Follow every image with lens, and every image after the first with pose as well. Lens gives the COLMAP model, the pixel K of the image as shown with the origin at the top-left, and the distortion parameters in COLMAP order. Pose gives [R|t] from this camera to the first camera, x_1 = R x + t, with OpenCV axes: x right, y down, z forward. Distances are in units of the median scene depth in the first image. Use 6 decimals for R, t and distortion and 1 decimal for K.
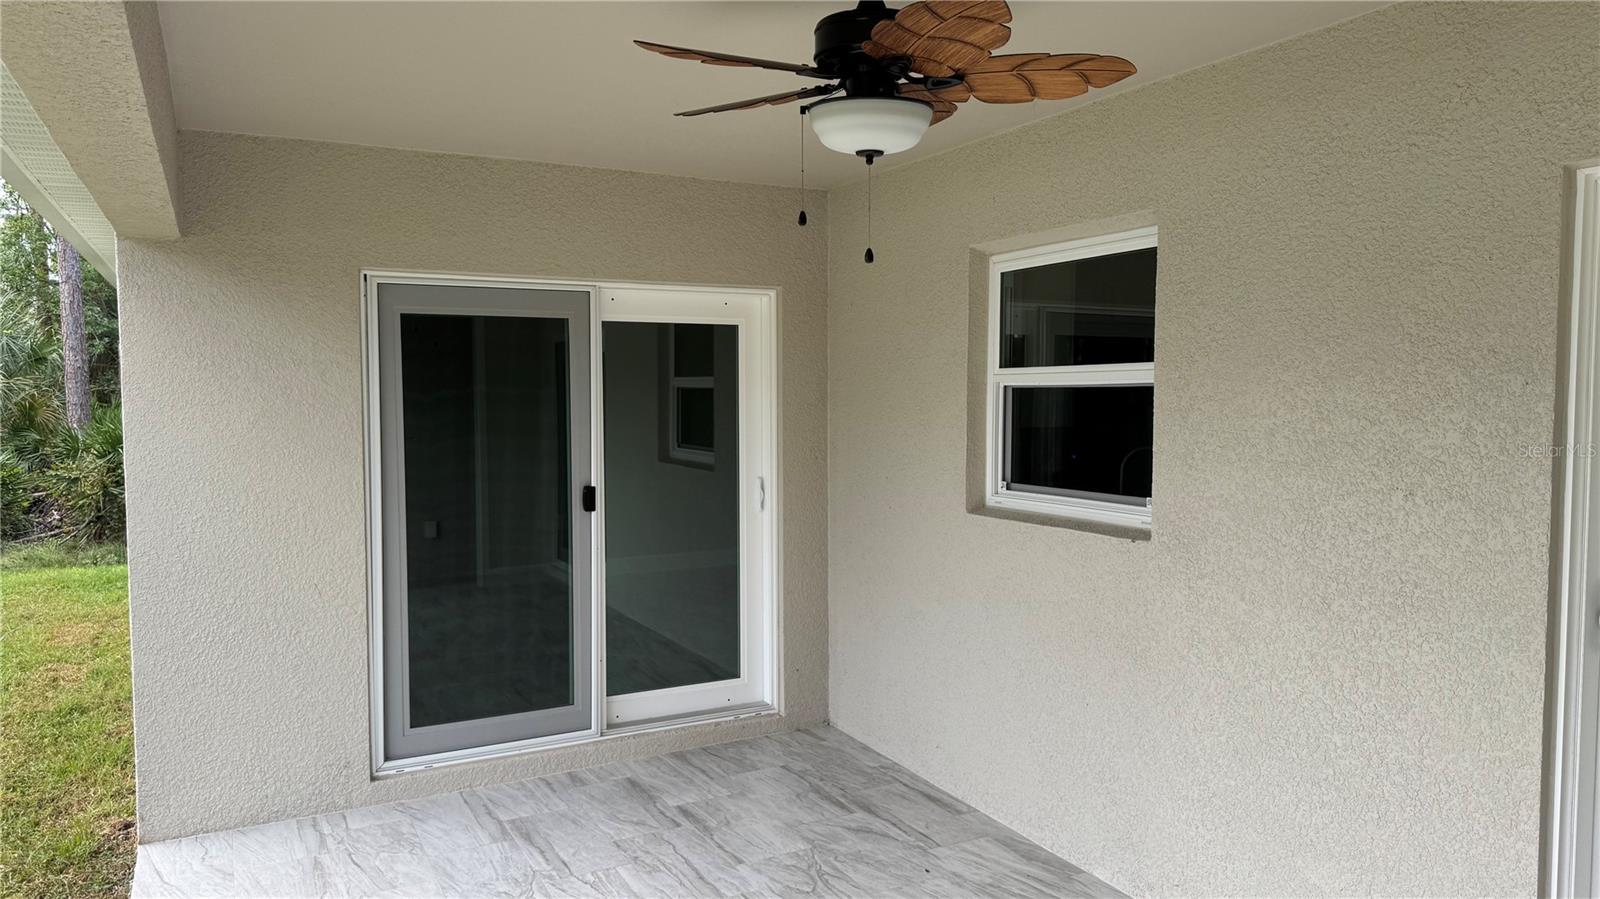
lens RADIAL K [[1127.7, 0, 800.0], [0, 1127.7, 449.5], [0, 0, 1]] dist [0.172432, -0.309983]
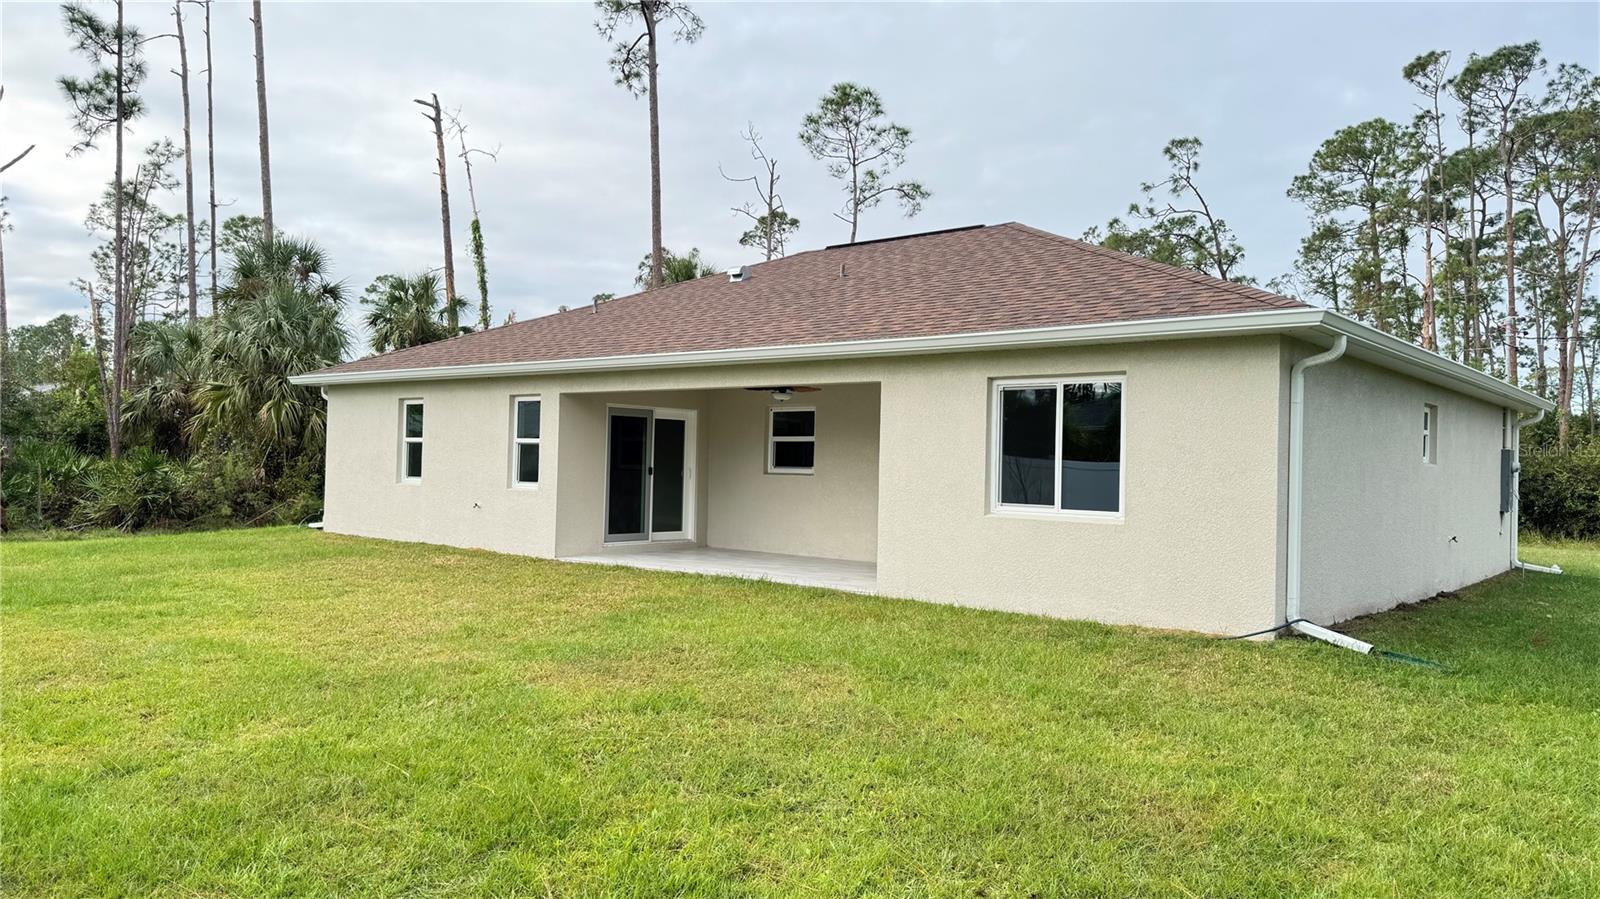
lens RADIAL K [[1112.9, 0, 794.3], [0, 1112.9, 461.4], [0, 0, 1]] dist [0.106138, -0.101426]
pose [[0.919935, 0.027516, 0.391103, -1.131542], [-0.005197, 0.998302, -0.058013, 0.212948], [-0.392035, 0.051336, 0.918517, -2.290845]]
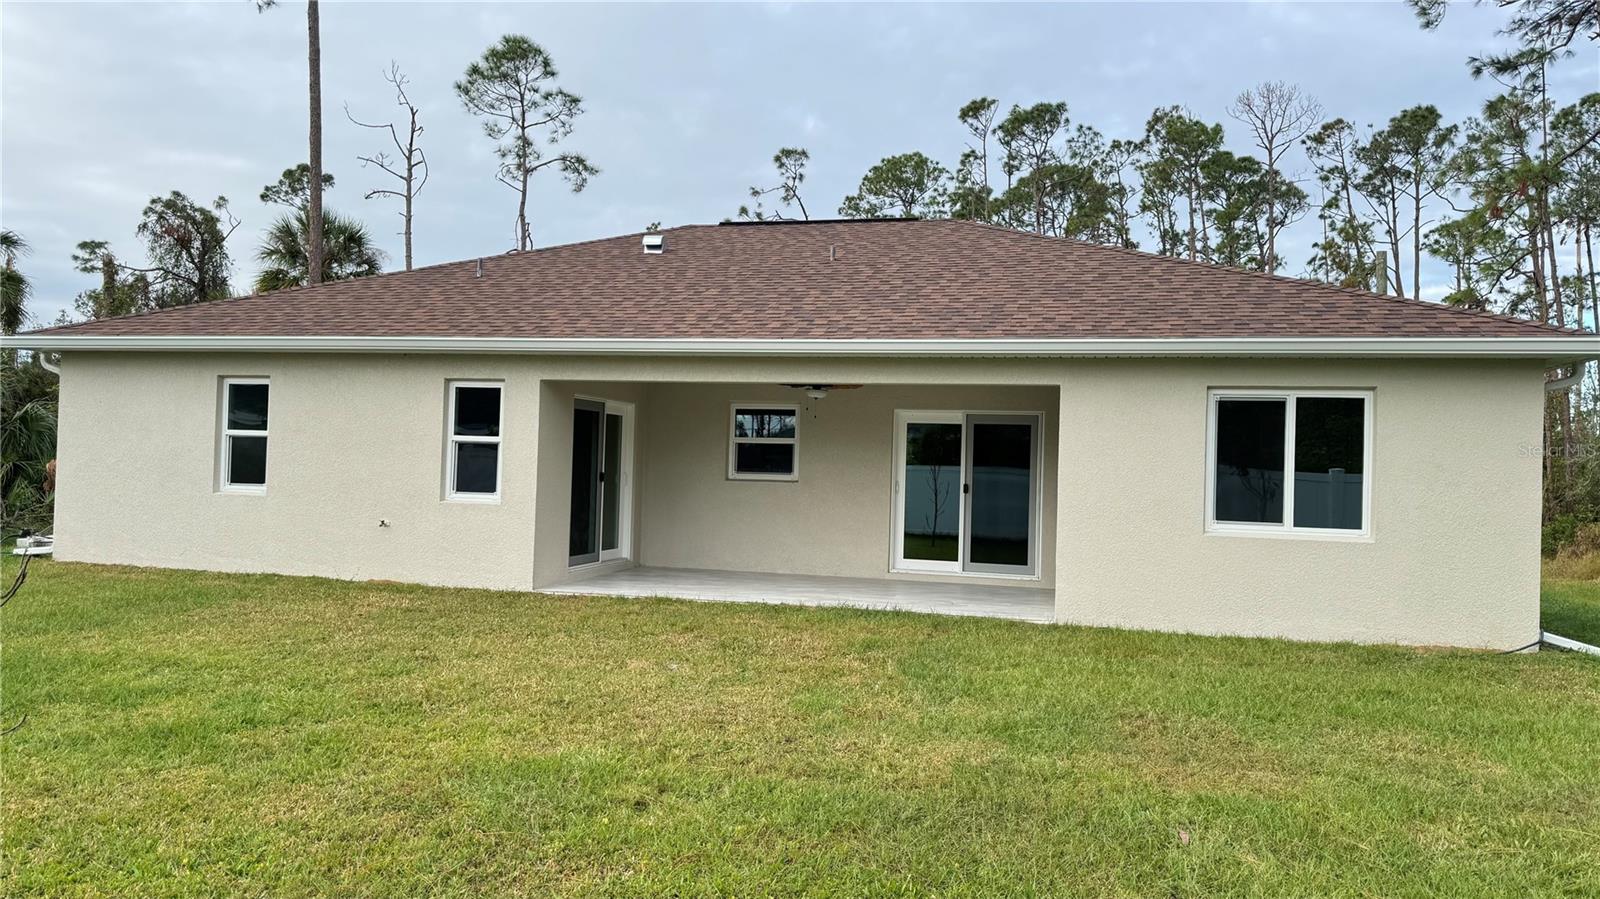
lens RADIAL K [[1127.7, 0, 800.0], [0, 1127.7, 449.5], [0, 0, 1]] dist [0.172432, -0.309983]
pose [[0.664464, 0.038204, 0.746343, -2.003419], [0.009384, 0.998187, -0.059449, 0.151569], [-0.747262, 0.046505, 0.662901, -1.238244]]
